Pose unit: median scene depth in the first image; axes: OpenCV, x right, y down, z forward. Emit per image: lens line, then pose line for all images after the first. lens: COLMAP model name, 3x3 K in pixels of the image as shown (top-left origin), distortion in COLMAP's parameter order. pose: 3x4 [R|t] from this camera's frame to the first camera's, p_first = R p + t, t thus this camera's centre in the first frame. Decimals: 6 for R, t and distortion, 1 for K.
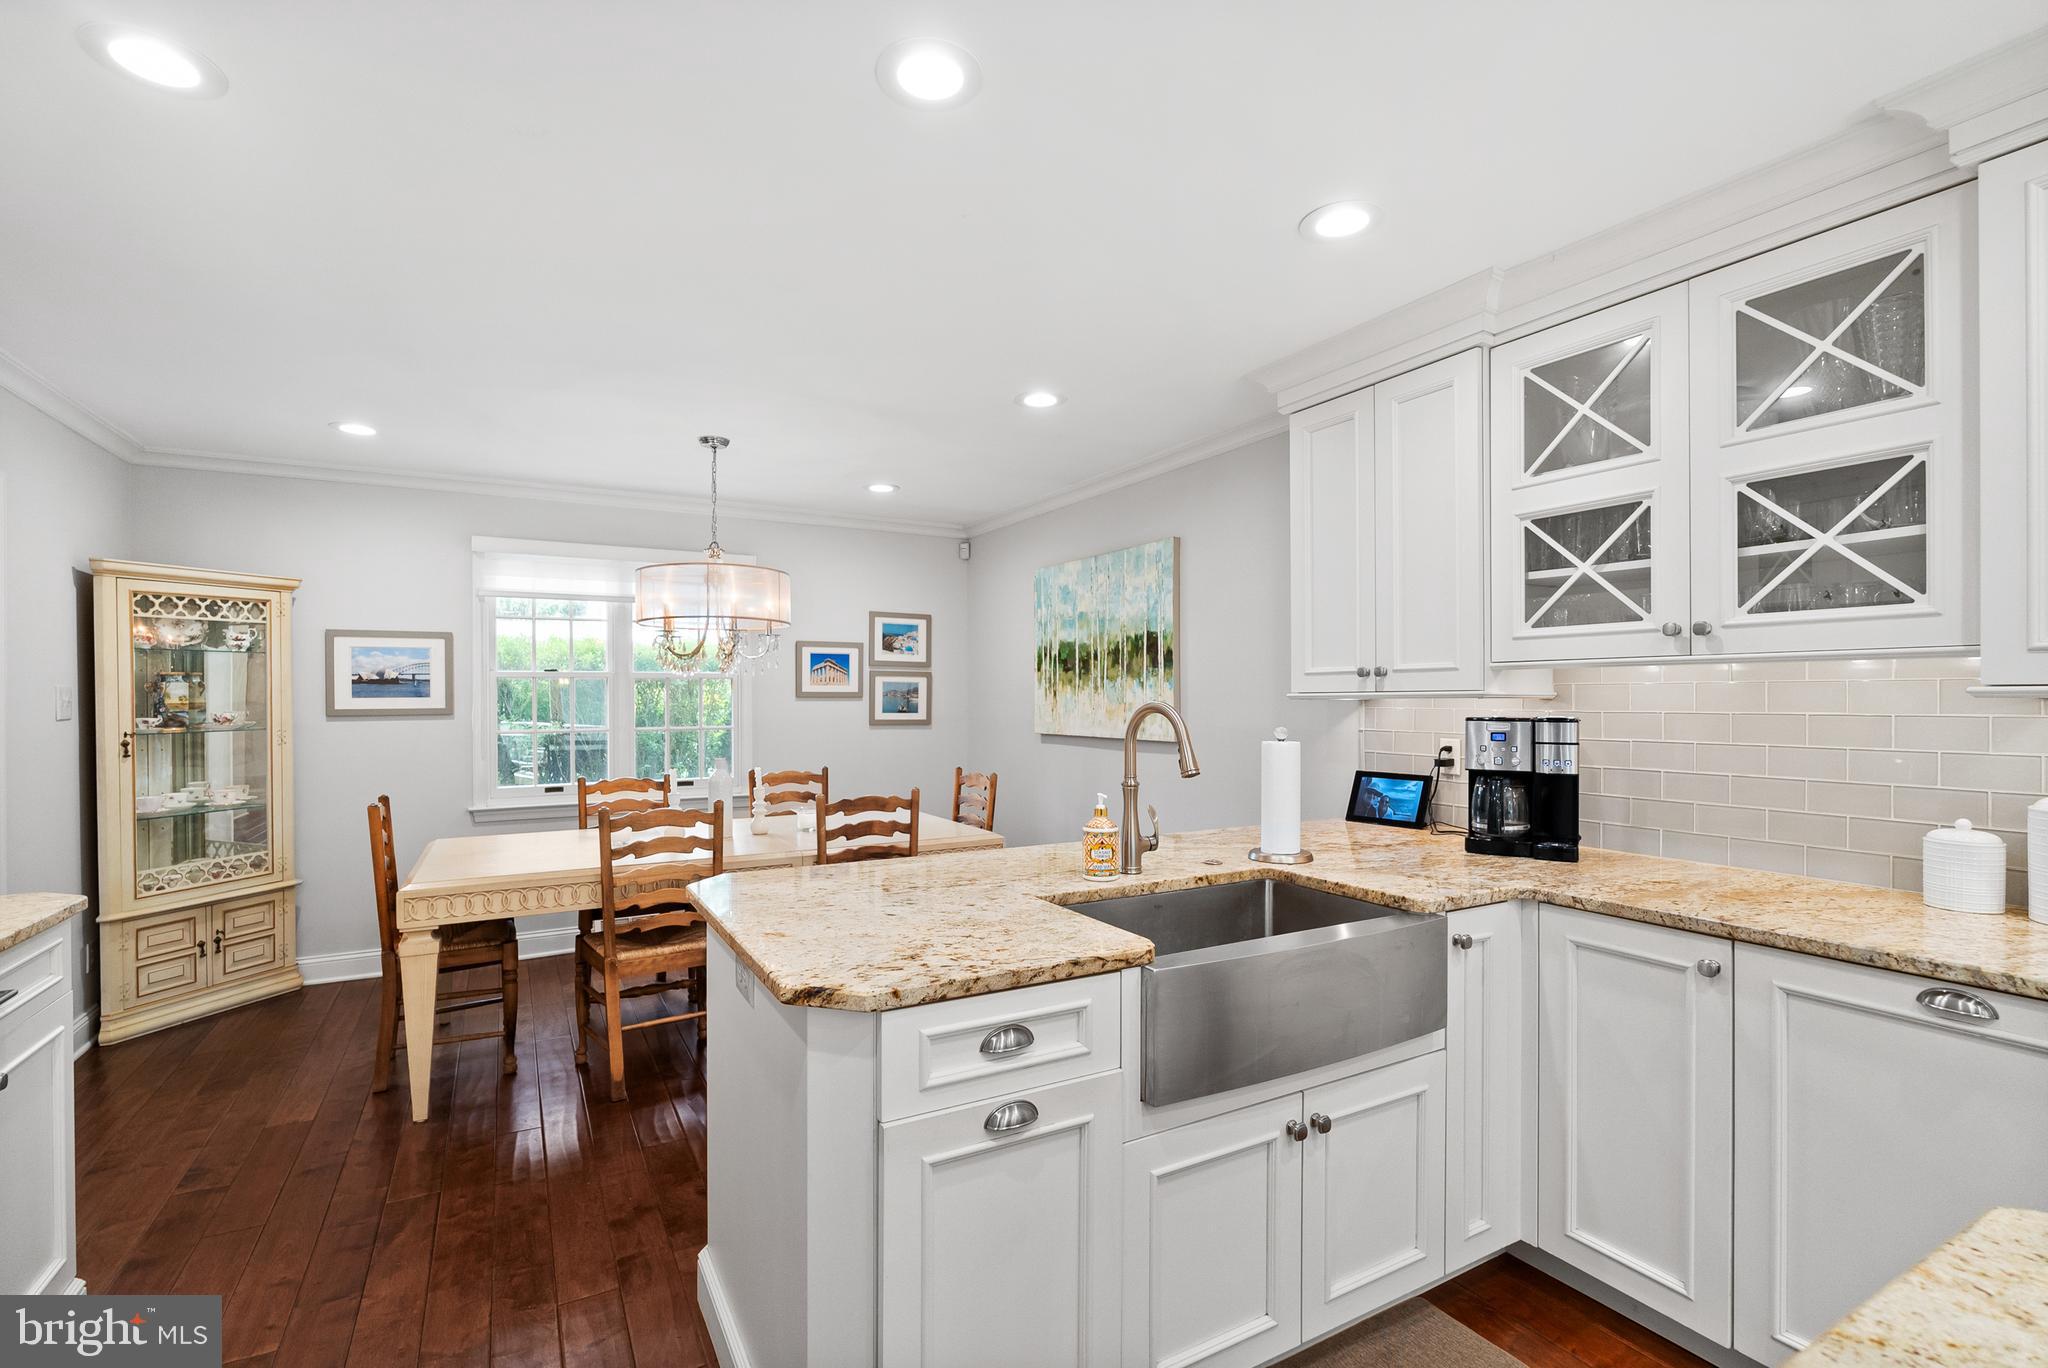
lens RADIAL K [[921.7, 0, 1020.7], [0, 921.7, 697.4], [0, 0, 1]] dist [-0.002763, -0.001592]
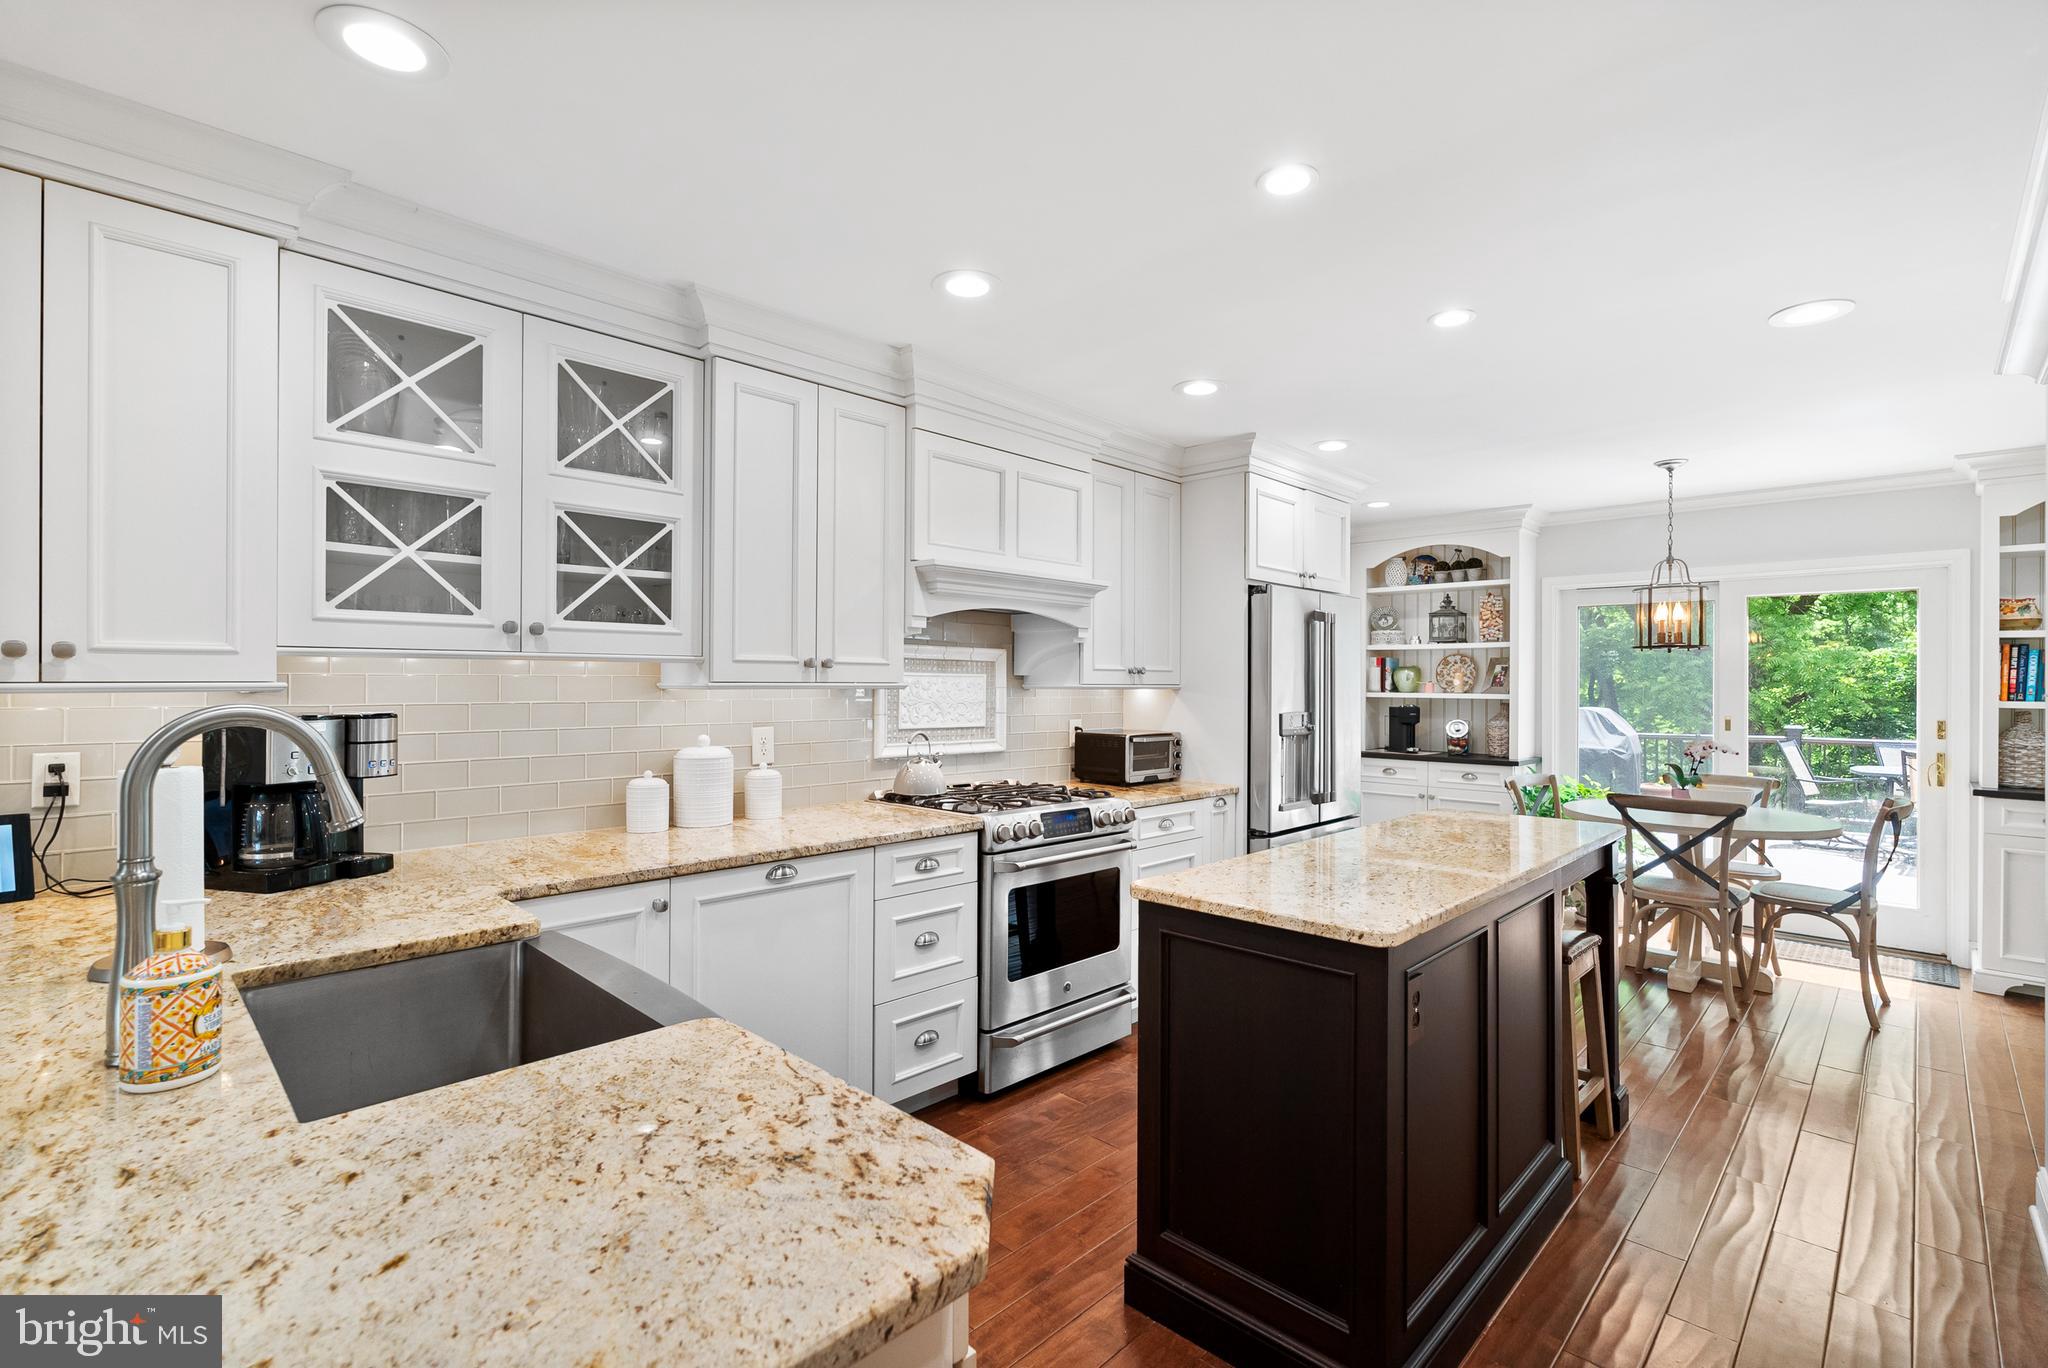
lens RADIAL K [[921.7, 0, 1019.5], [0, 921.7, 683.6], [0, 0, 1]] dist [-0.002763, -0.001592]
pose [[-0.278363, 0.001282, 0.960475, -0.343891], [-0.002049, 0.999996, -0.001928, -0.004876], [-0.960474, -0.002505, -0.278359, 0.501883]]
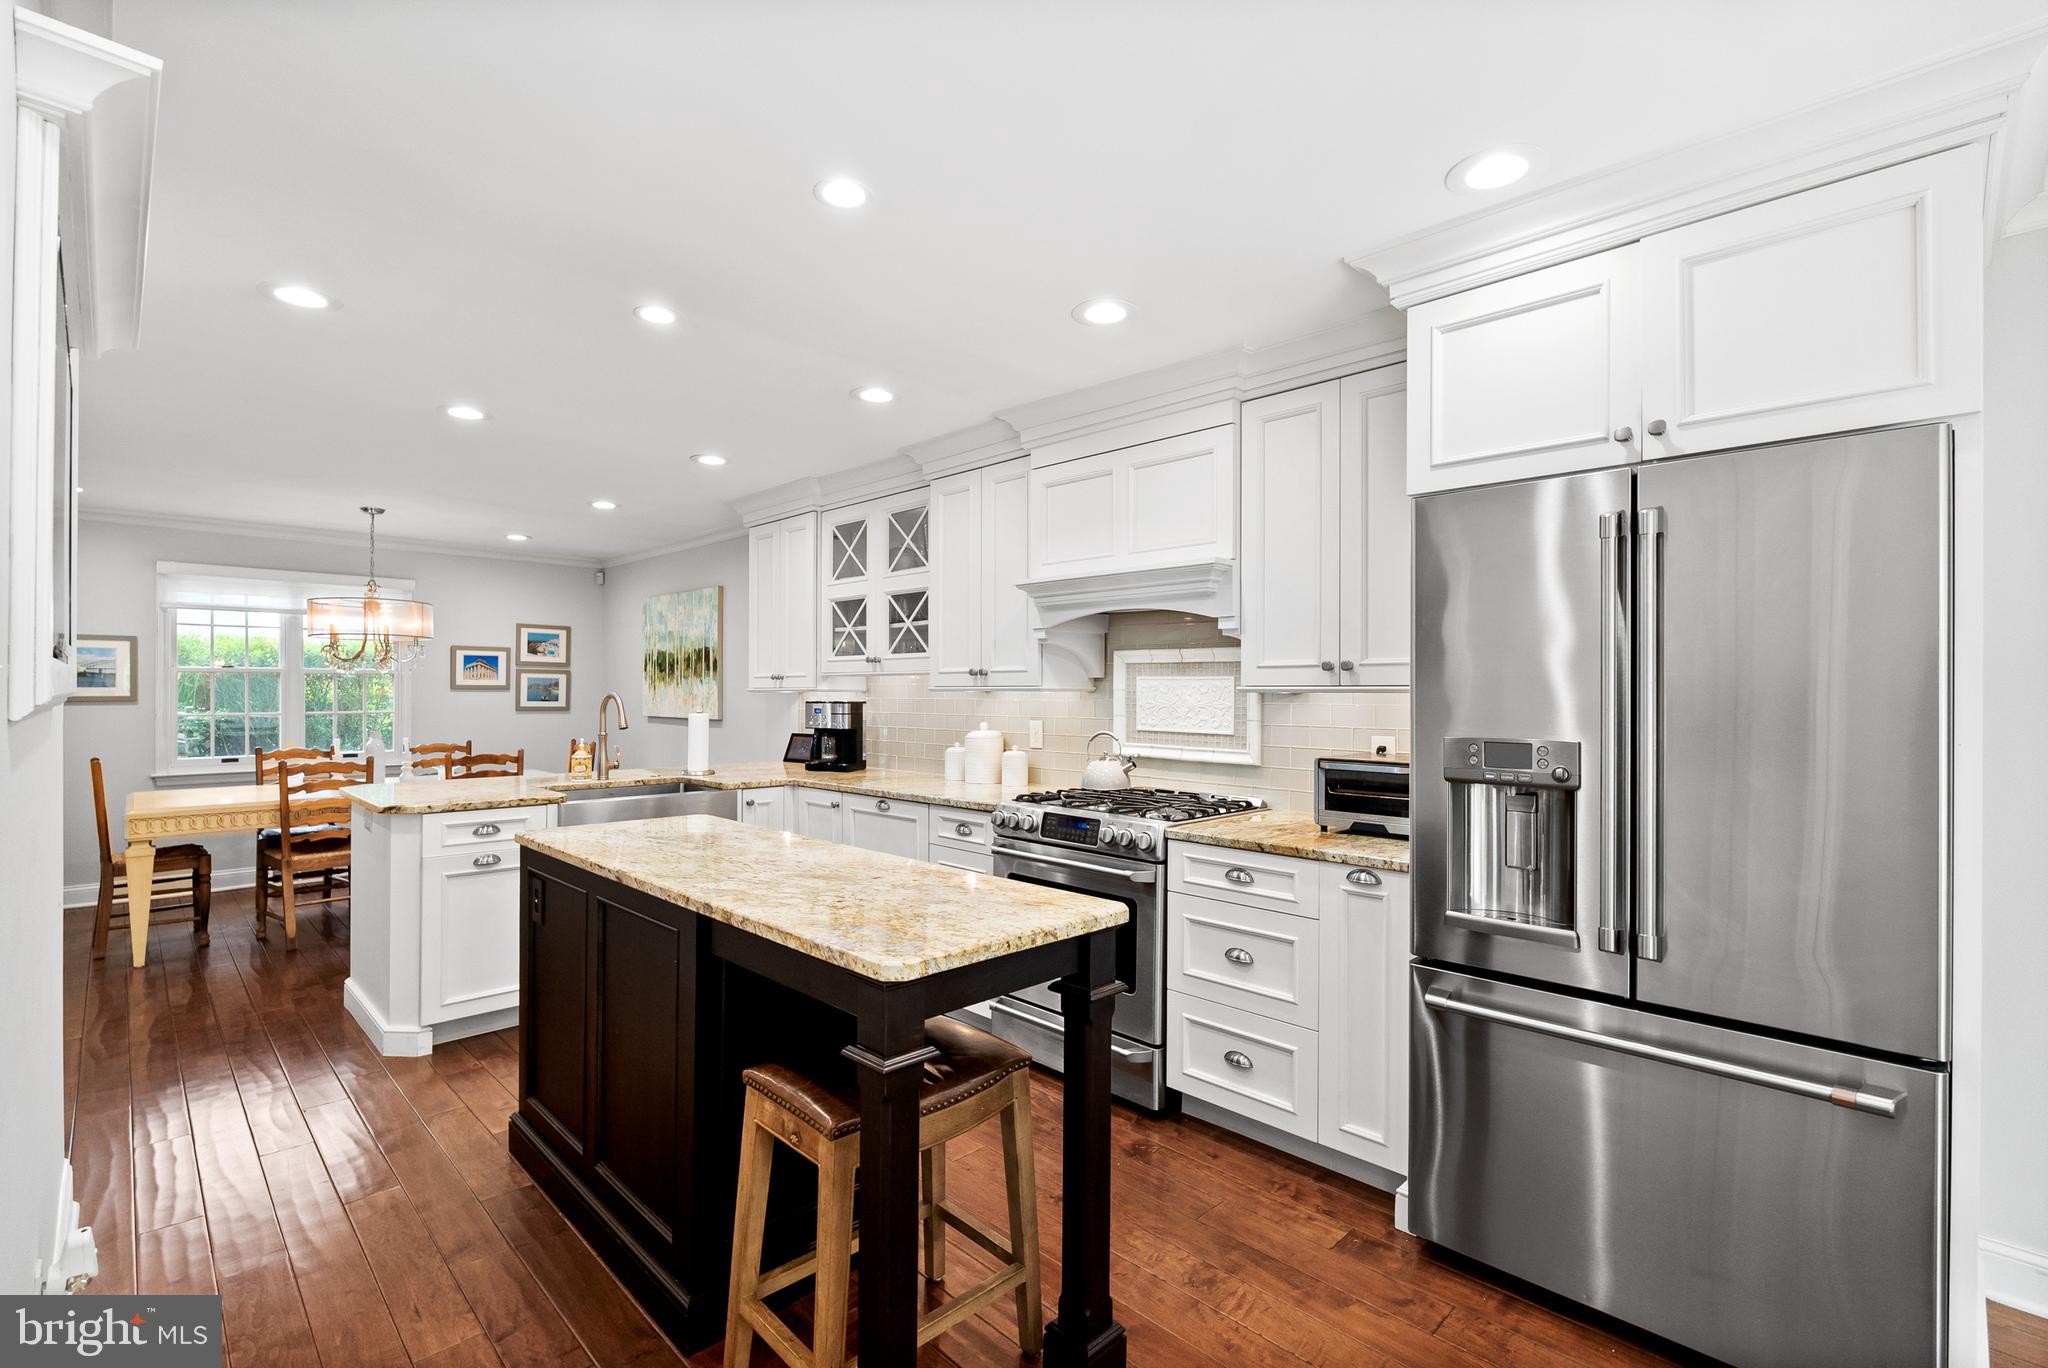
lens RADIAL K [[921.7, 0, 1029.0], [0, 921.7, 686.2], [0, 0, 1]] dist [-0.002763, -0.001592]
pose [[0.962896, 0.005852, 0.269810, 0.335294], [-0.004410, 0.999973, -0.005949, -0.000321], [-0.269838, 0.004539, 0.962895, -0.820529]]
